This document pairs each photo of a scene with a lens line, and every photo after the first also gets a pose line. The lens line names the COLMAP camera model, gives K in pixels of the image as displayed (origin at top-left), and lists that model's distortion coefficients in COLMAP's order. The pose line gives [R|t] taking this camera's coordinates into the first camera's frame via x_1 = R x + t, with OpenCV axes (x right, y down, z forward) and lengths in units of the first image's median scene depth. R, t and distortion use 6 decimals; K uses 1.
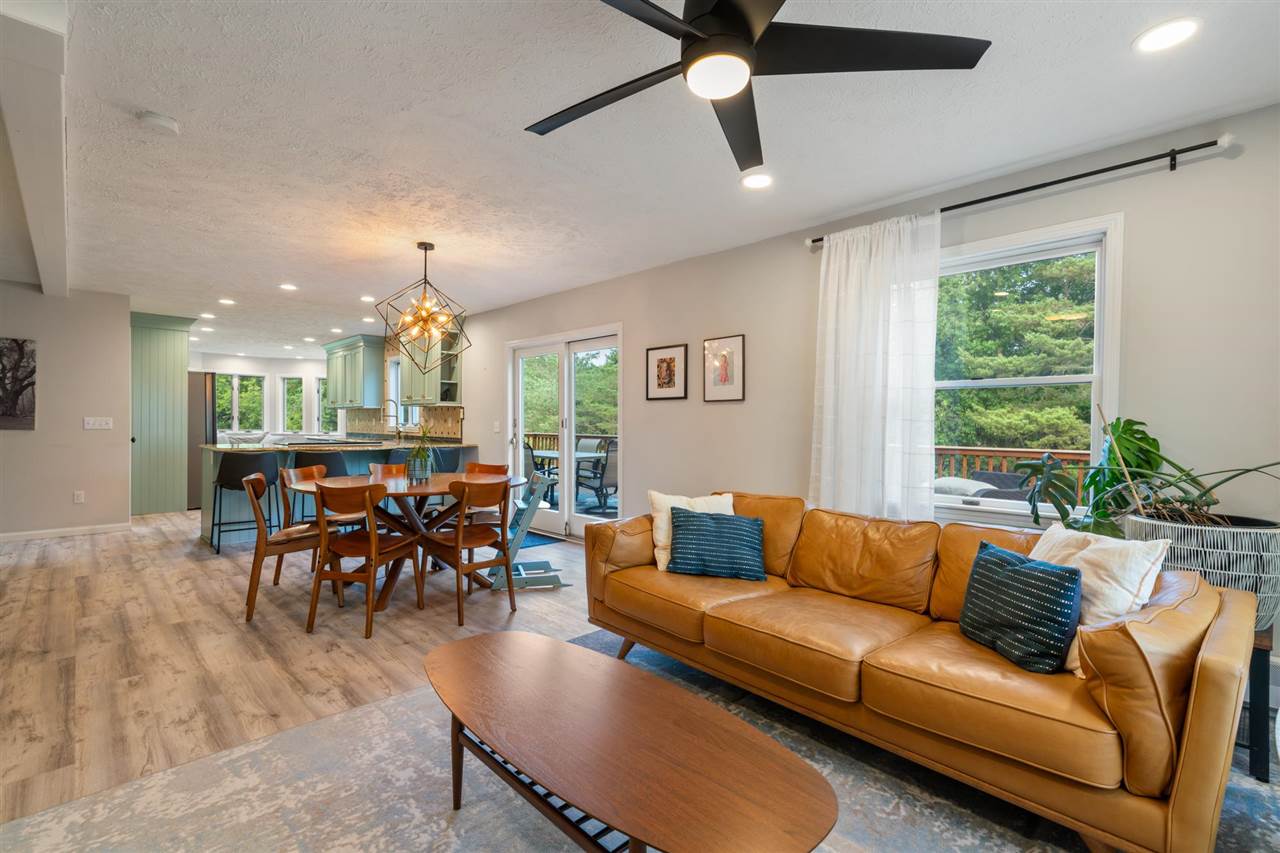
lens RADIAL K [[578.5, 0, 638.3], [0, 578.5, 430.0], [0, 0, 1]] dist [0.000006, 0.001576]
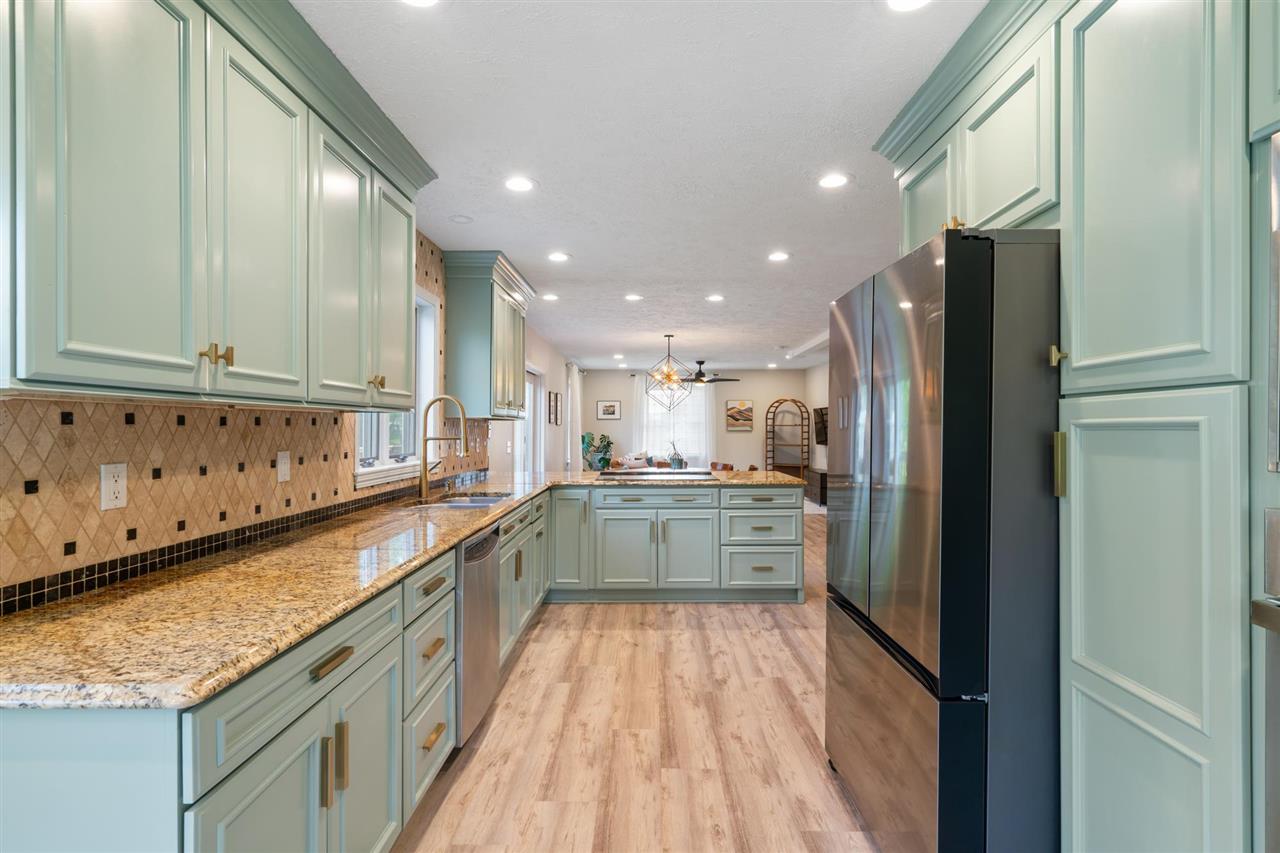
lens RADIAL K [[620.2, 0, 638.9], [0, 620.2, 419.8], [0, 0, 1]] dist [0.007086, 0.001280]
pose [[-0.697966, 0.000403, 0.716131, -0.942921], [0.002538, 0.999995, 0.001911, -0.042021], [-0.716127, 0.003151, -0.697963, 1.367503]]
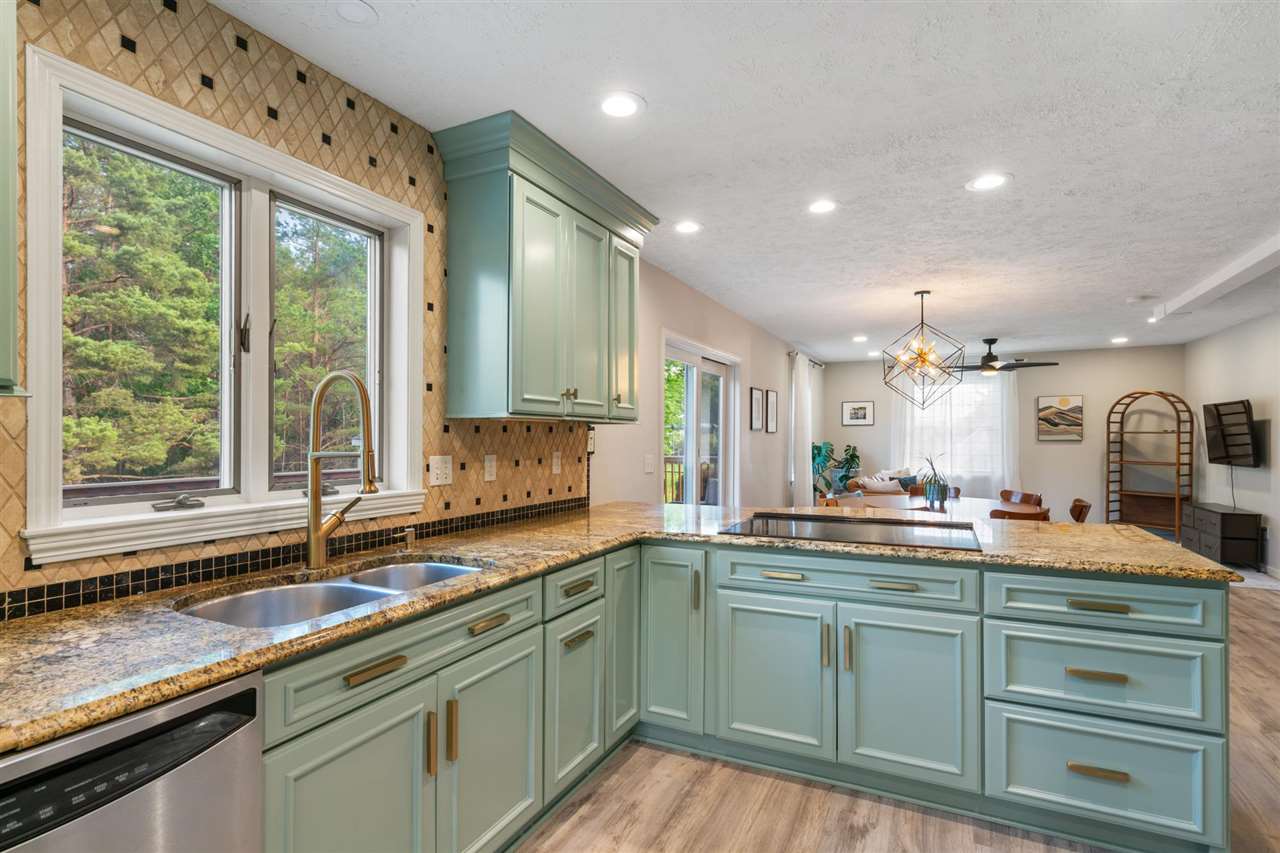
lens RADIAL K [[620.2, 0, 641.4], [0, 620.2, 437.8], [0, 0, 1]] dist [0.007086, 0.001280]
pose [[-0.326976, -0.010332, 0.944976, -0.764667], [0.008696, 0.999865, 0.013942, -0.036400], [-0.944993, 0.012776, -0.326842, 1.106640]]
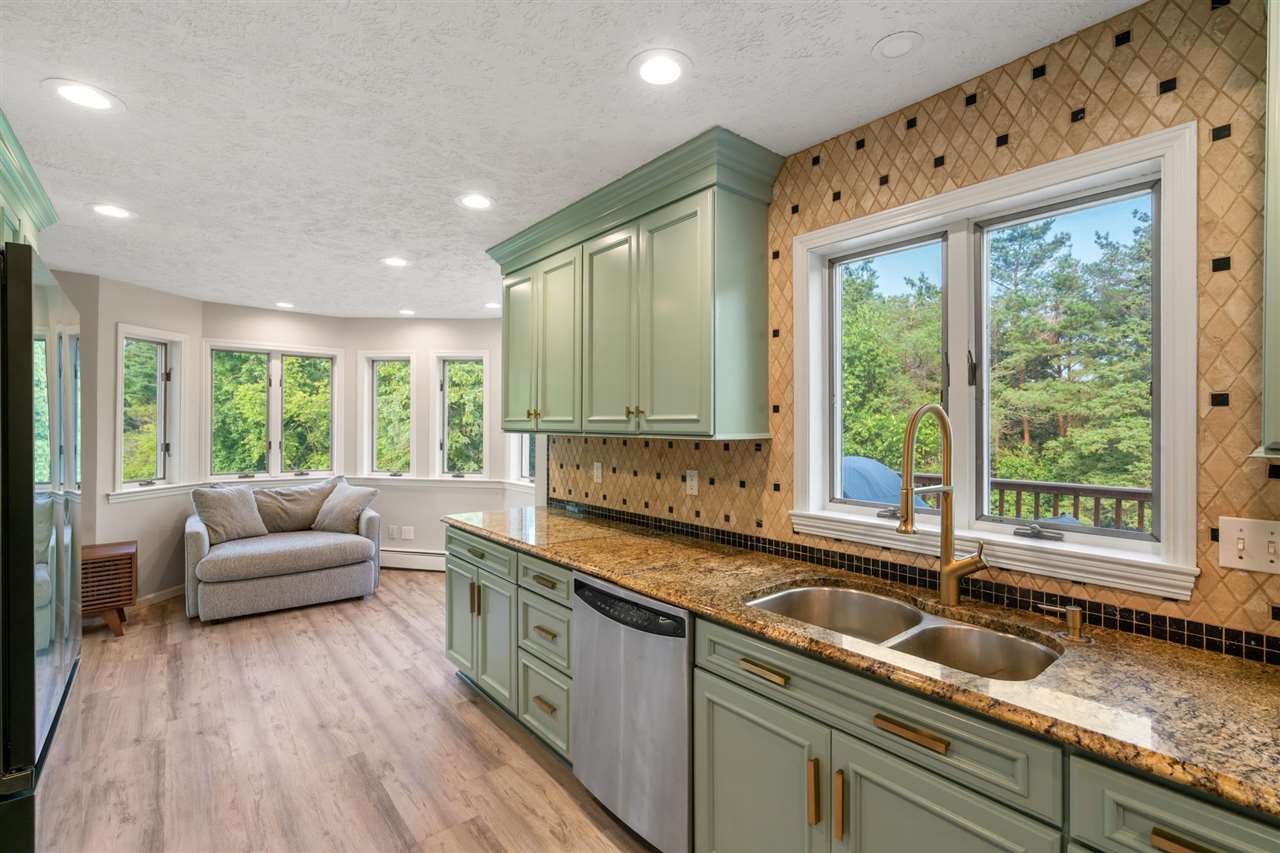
lens RADIAL K [[578.5, 0, 641.1], [0, 578.5, 423.5], [0, 0, 1]] dist [0.000006, 0.001576]
pose [[0.995863, -0.005182, -0.090721, -0.581161], [0.004109, 0.999919, -0.012005, -0.050767], [0.090776, 0.011582, 0.995804, 0.905452]]
